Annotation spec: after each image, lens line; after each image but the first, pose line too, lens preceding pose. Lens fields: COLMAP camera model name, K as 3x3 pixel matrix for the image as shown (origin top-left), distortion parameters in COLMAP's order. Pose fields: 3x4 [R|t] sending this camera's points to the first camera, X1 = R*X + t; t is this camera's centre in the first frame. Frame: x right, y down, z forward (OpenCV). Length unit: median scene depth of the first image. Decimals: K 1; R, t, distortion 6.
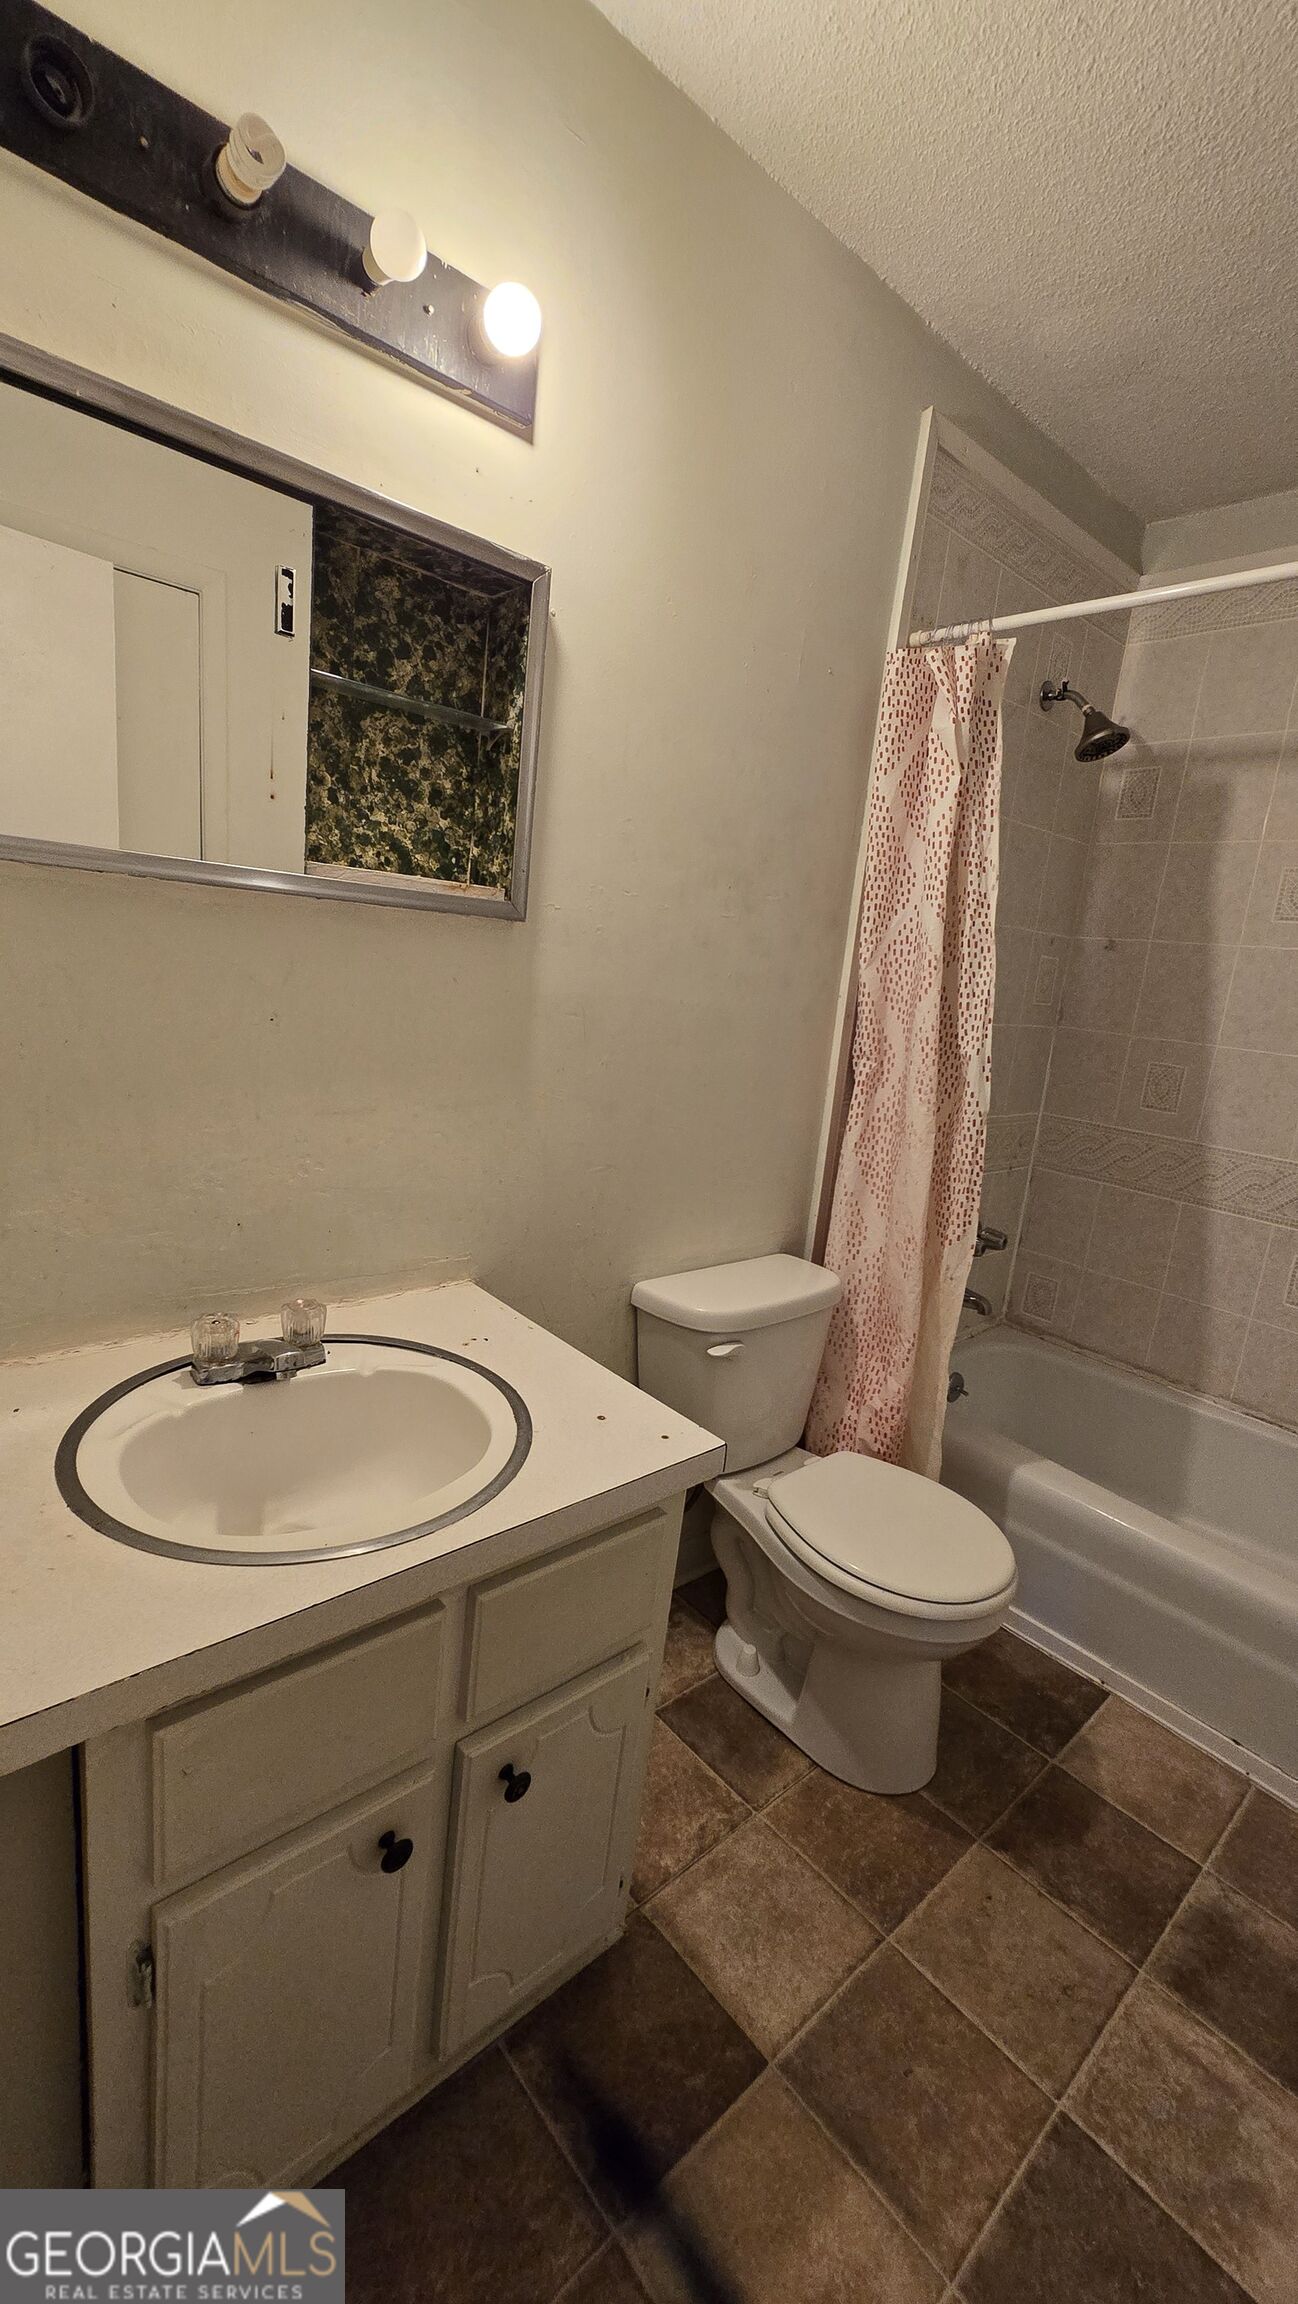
lens RADIAL K [[949.3, 0, 656.8], [0, 949.3, 1163.8], [0, 0, 1]] dist [0.000074, -0.000406]
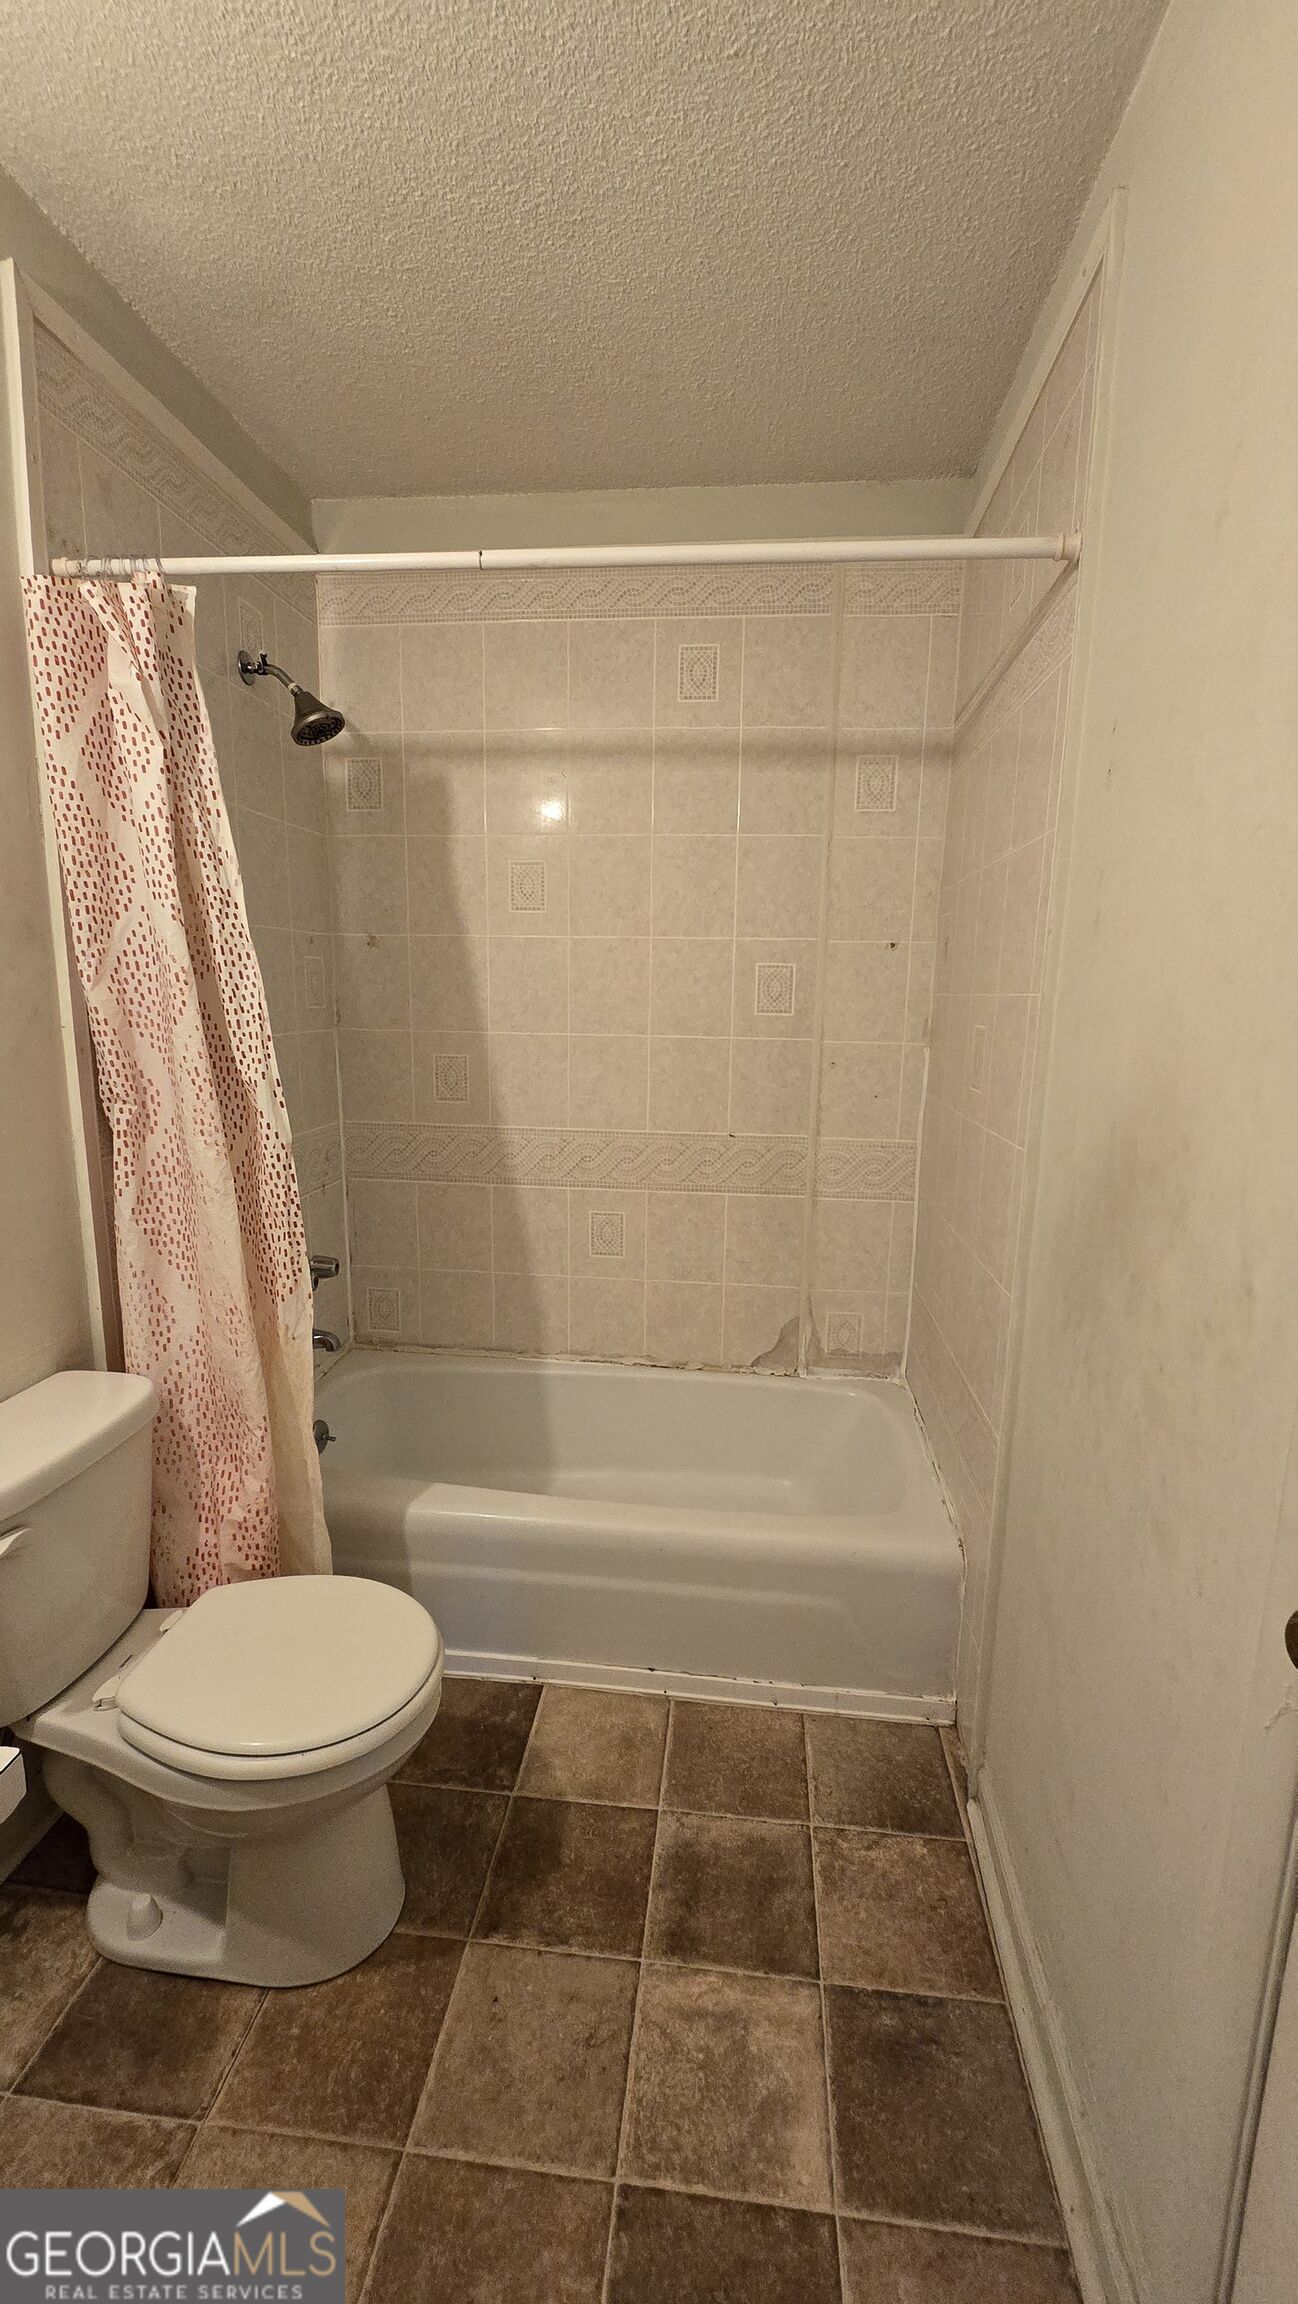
lens RADIAL K [[949.3, 0, 656.8], [0, 949.3, 1163.8], [0, 0, 1]] dist [0.000074, -0.000406]
pose [[0.740113, -0.202675, 0.641214, 0.036413], [0.198718, 0.976836, 0.079392, -0.037478], [-0.642452, 0.068662, 0.763244, 0.124384]]
